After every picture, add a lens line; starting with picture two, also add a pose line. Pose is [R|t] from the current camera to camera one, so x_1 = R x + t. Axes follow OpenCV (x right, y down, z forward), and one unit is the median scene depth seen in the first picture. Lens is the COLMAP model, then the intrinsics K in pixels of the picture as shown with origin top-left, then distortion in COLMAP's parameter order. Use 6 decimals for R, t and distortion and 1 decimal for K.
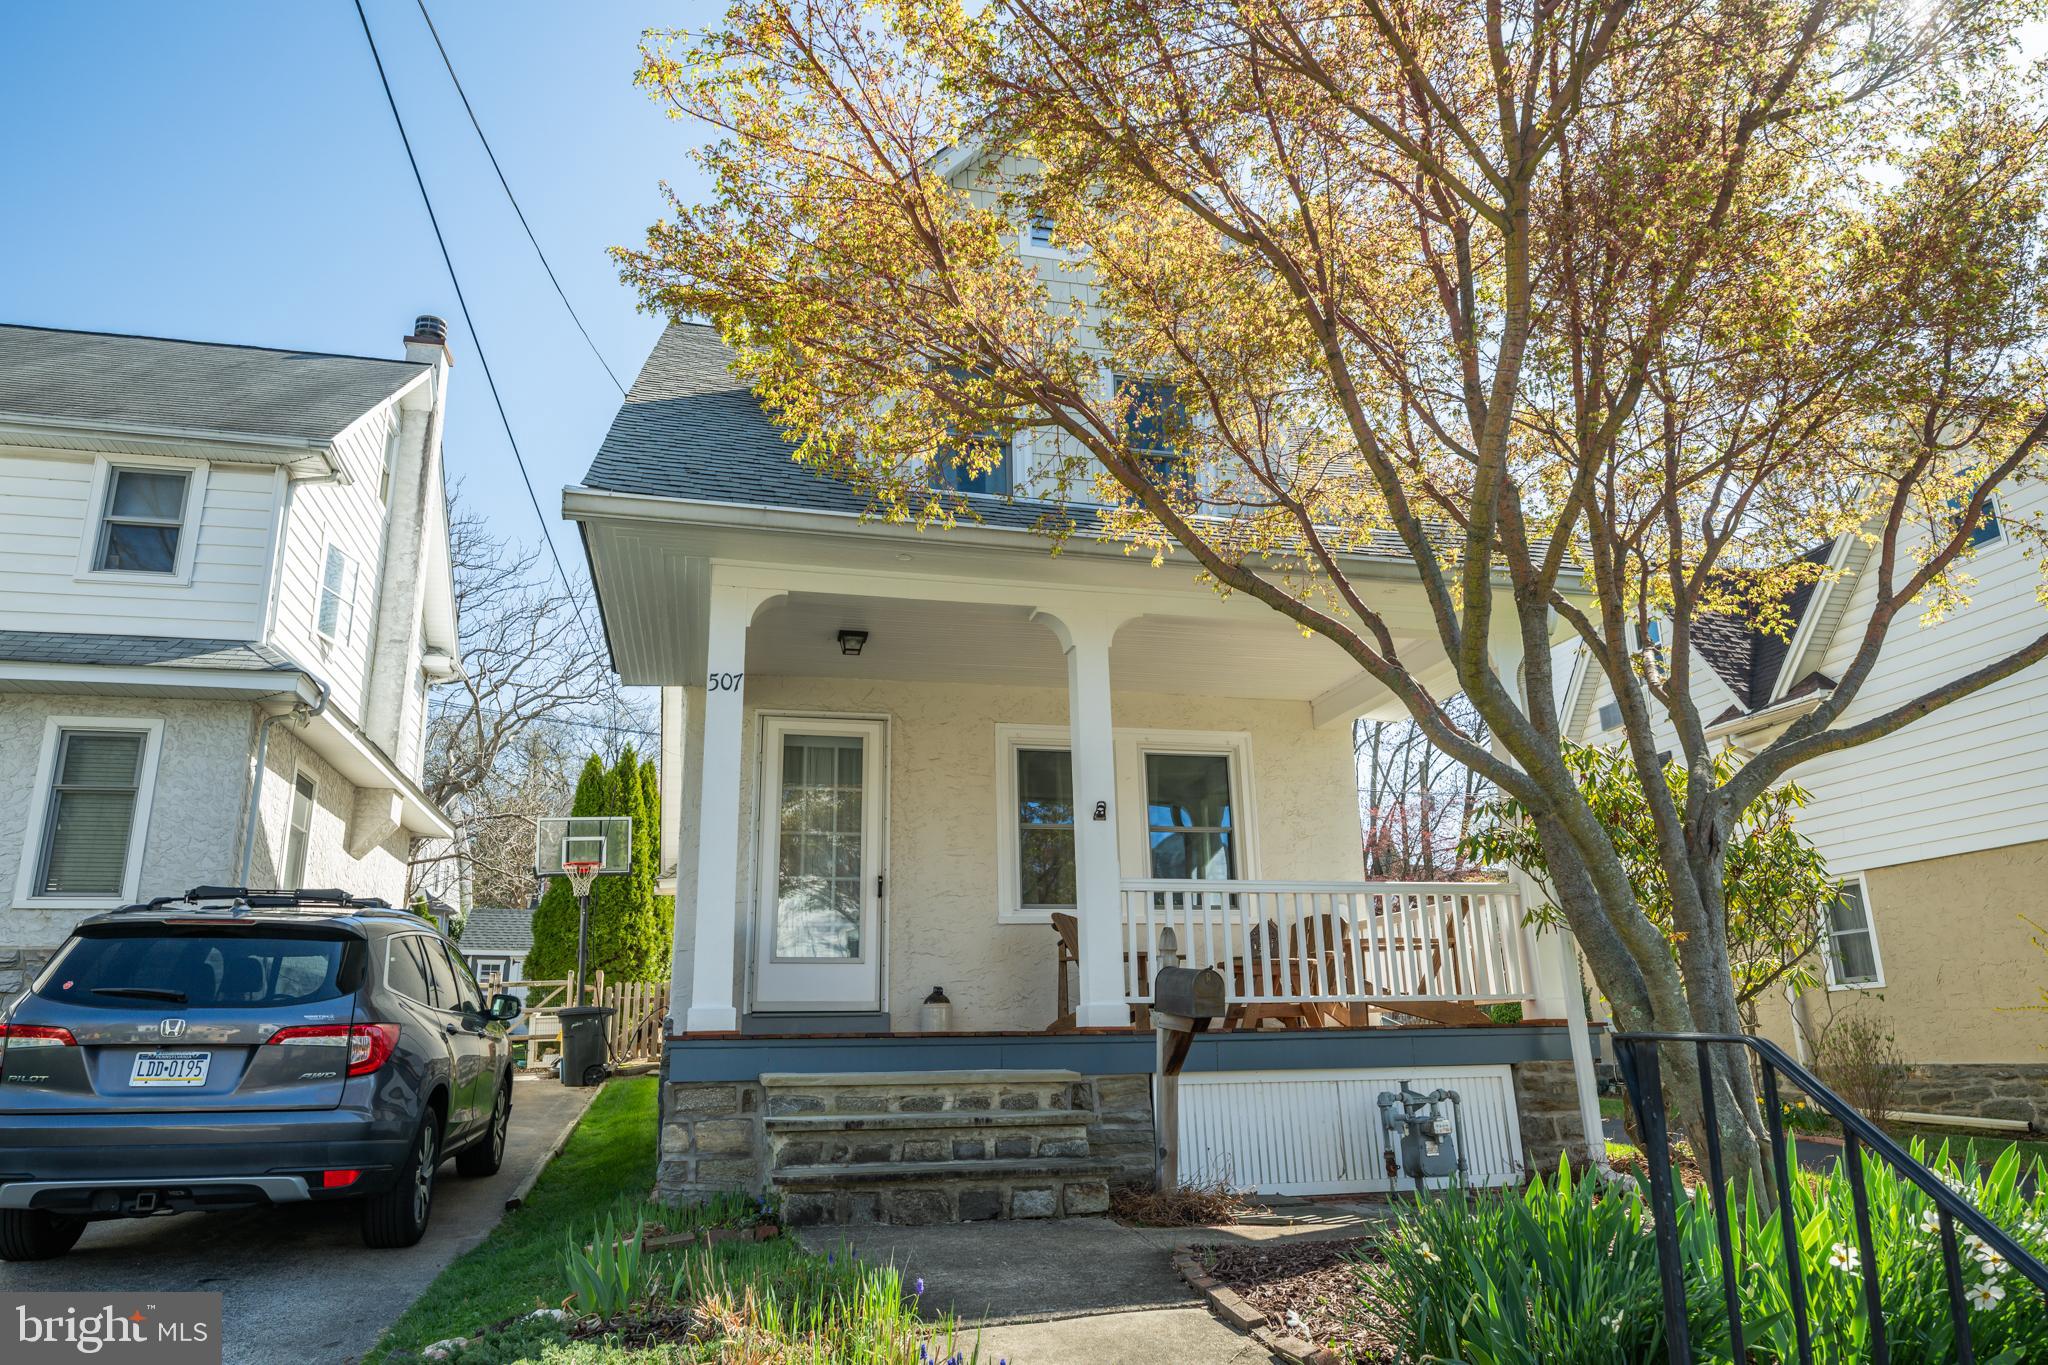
lens RADIAL K [[1331.3, 0, 1025.3], [0, 1331.3, 682.7], [0, 0, 1]] dist [-0.003858, 0.000098]
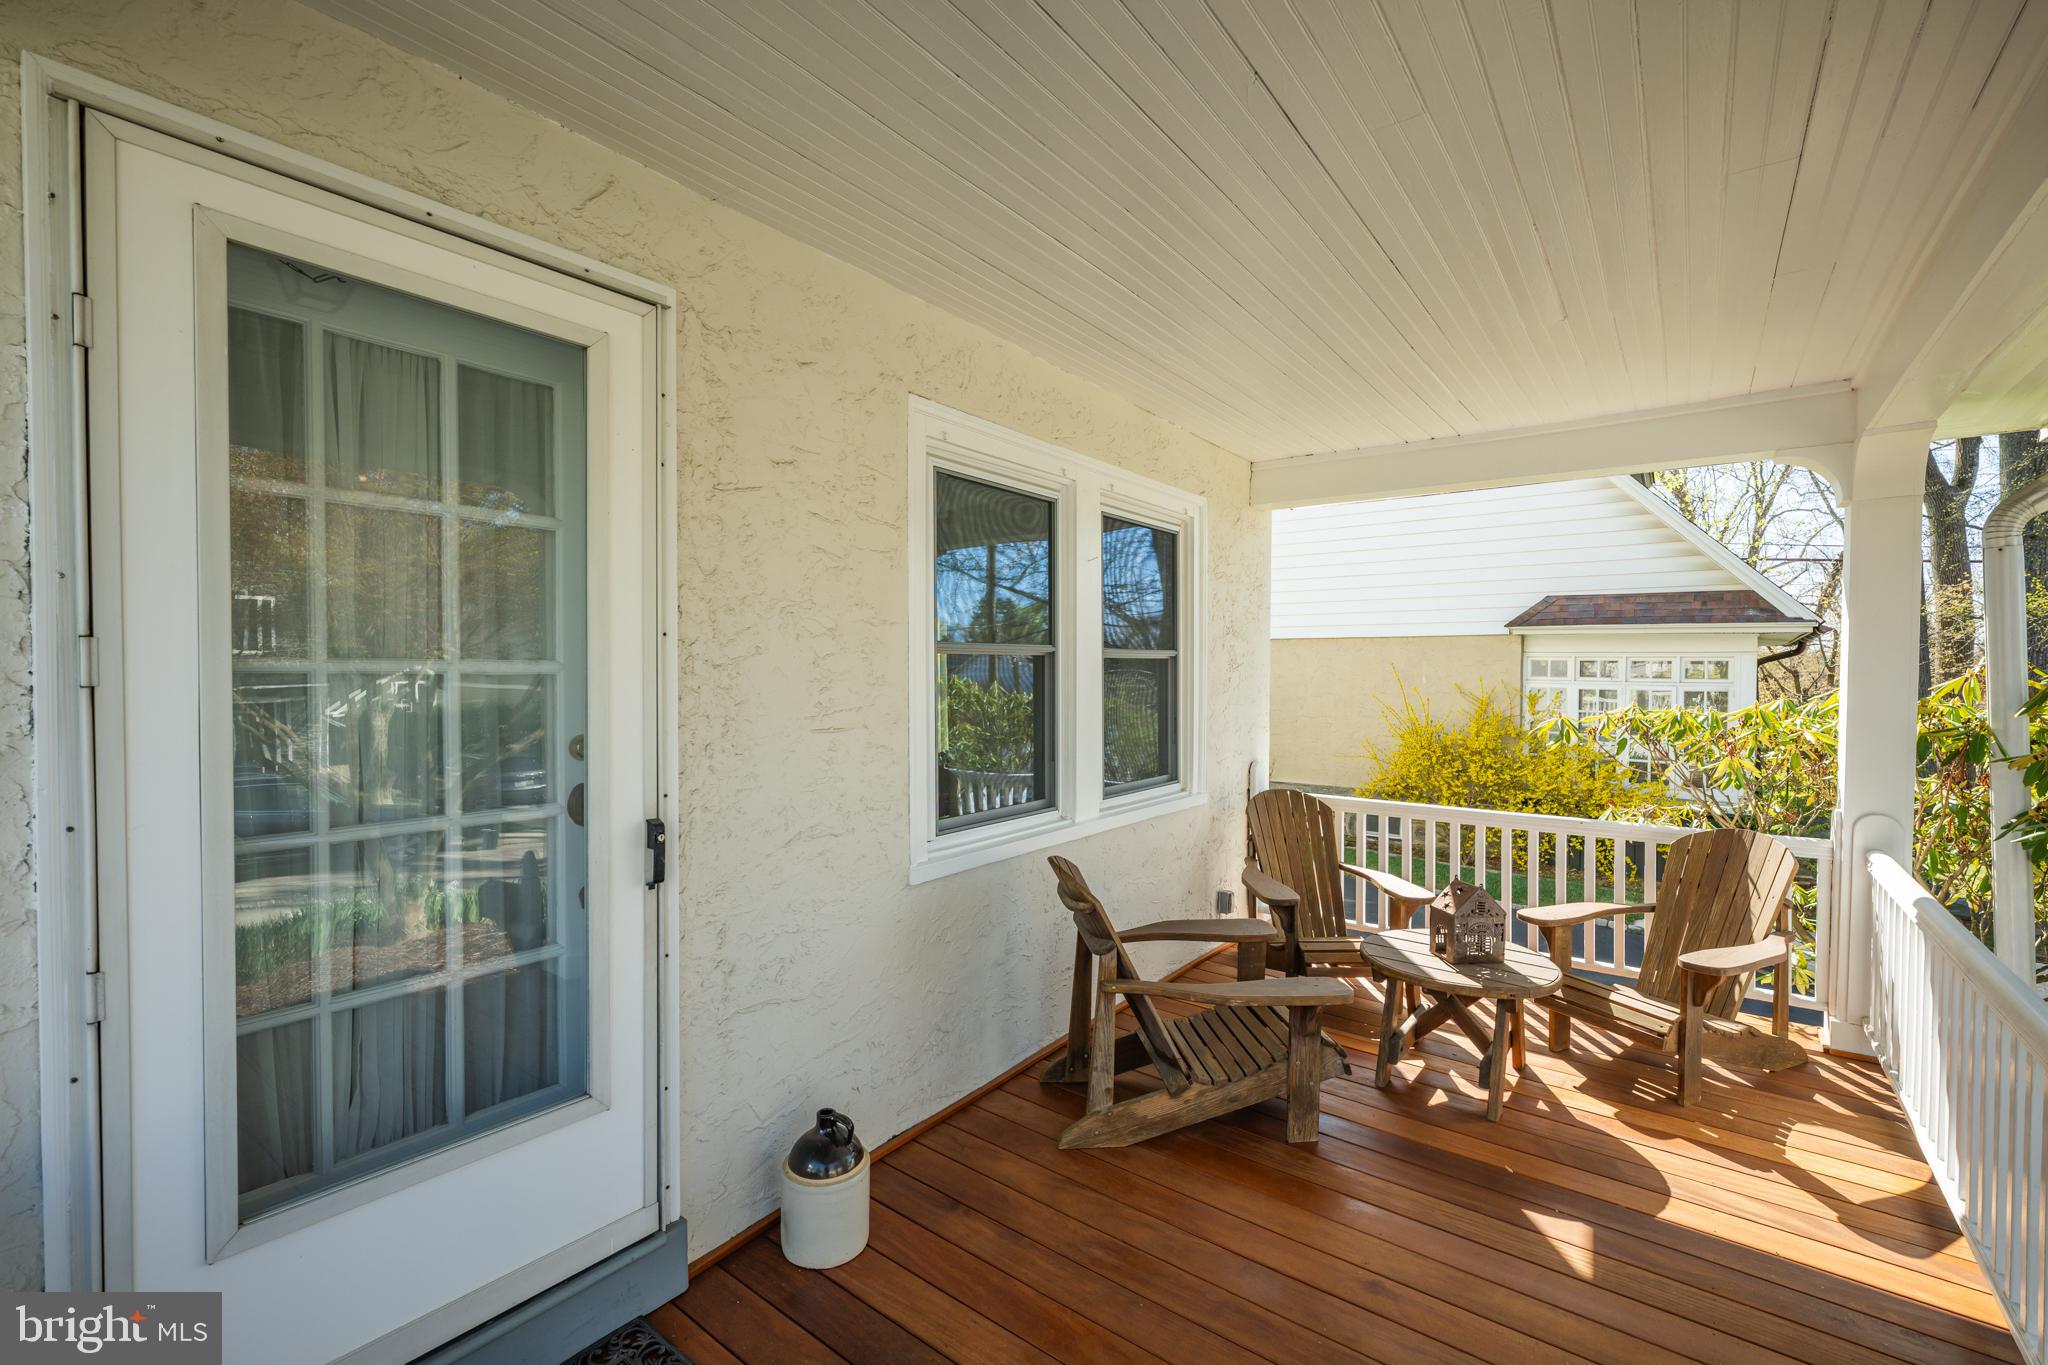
lens RADIAL K [[870.3, 0, 1015.4], [0, 870.3, 689.8], [0, 0, 1]] dist [-0.001407, -0.001120]
pose [[0.777124, 0.008556, 0.629290, -0.185152], [-0.193895, 0.954525, 0.226467, 0.056889], [-0.598735, -0.298009, 0.743443, 0.867277]]
